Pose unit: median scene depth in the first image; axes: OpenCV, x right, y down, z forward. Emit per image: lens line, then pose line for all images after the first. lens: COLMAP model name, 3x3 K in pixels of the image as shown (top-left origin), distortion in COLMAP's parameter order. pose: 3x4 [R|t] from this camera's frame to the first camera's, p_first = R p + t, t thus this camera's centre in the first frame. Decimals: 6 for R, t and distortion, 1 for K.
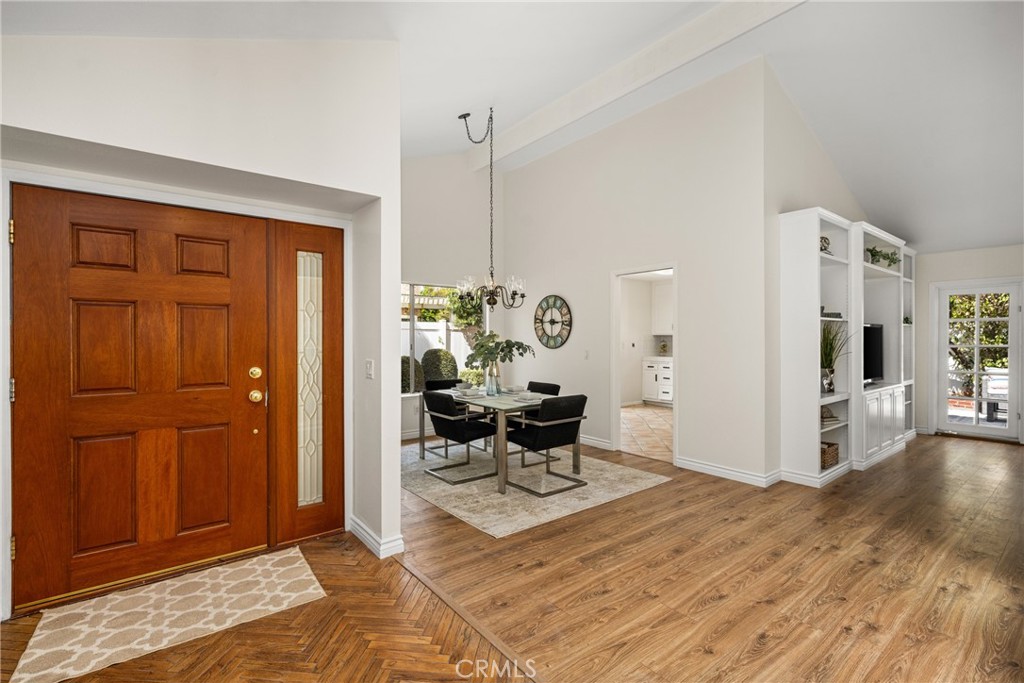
lens RADIAL K [[467.9, 0, 512.6], [0, 467.9, 339.5], [0, 0, 1]] dist [0.002415, 0.000013]
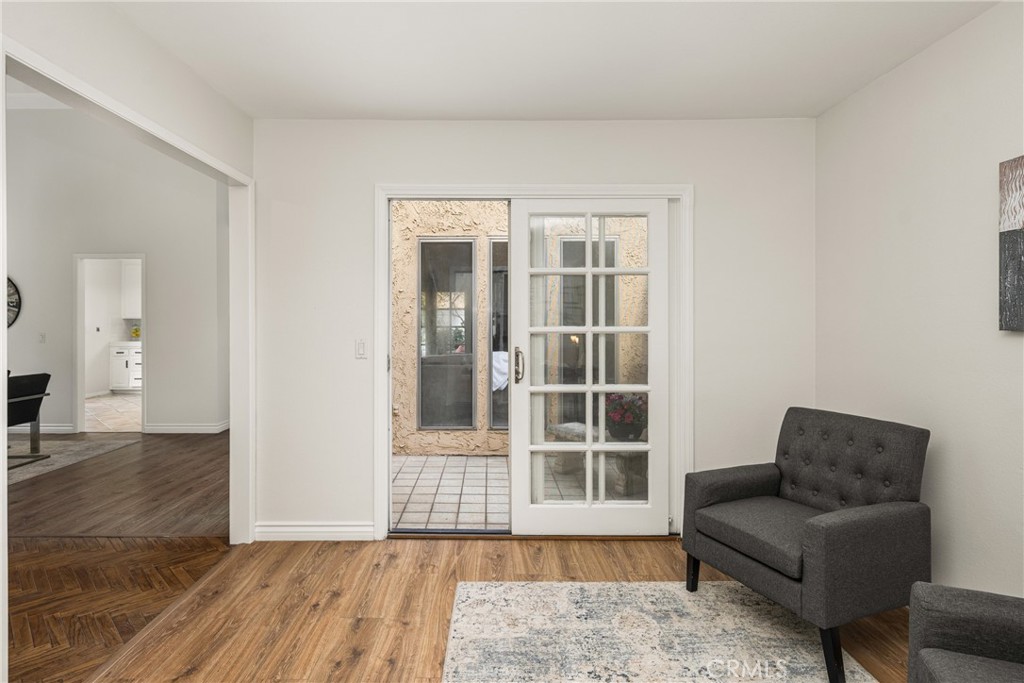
lens RADIAL K [[543.0, 0, 487.7], [0, 543.0, 327.5], [0, 0, 1]] dist [-0.007028, -0.000983]
pose [[0.636004, -0.000988, 0.771685, -0.137332], [-0.002662, 0.999990, 0.003474, 0.005336], [-0.771681, -0.004264, 0.635995, -0.487176]]
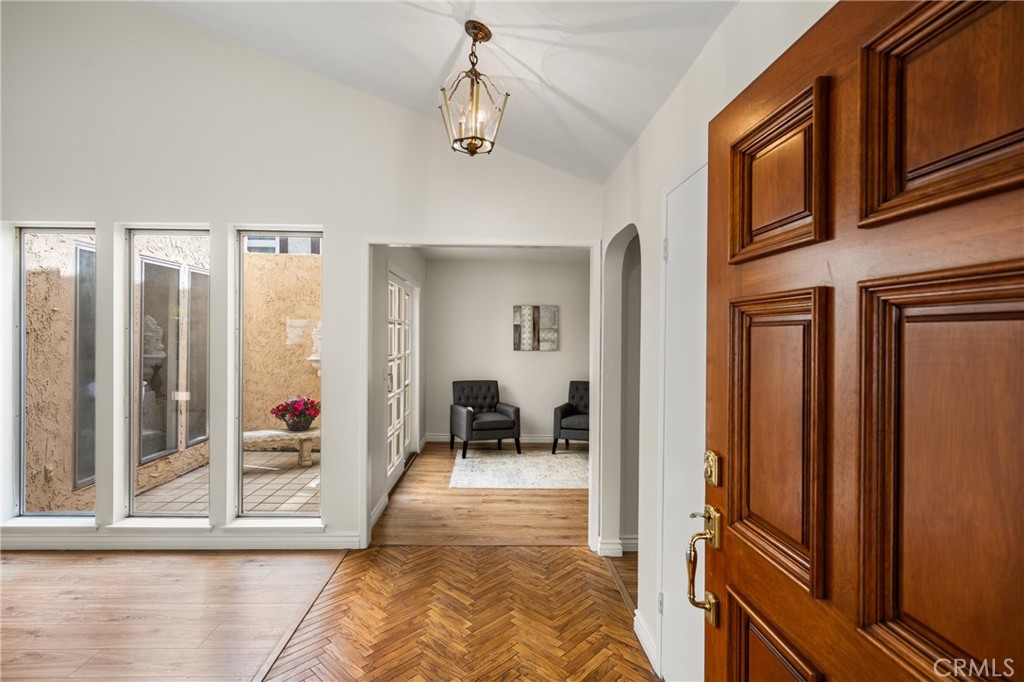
lens RADIAL K [[543.0, 0, 509.3], [0, 543.0, 338.6], [0, 0, 1]] dist [-0.007028, -0.000983]
pose [[-0.813947, -0.002014, 0.580936, -0.426784], [-0.001498, 0.999998, 0.001367, -0.024077], [-0.580938, 0.000243, -0.813948, 0.632240]]
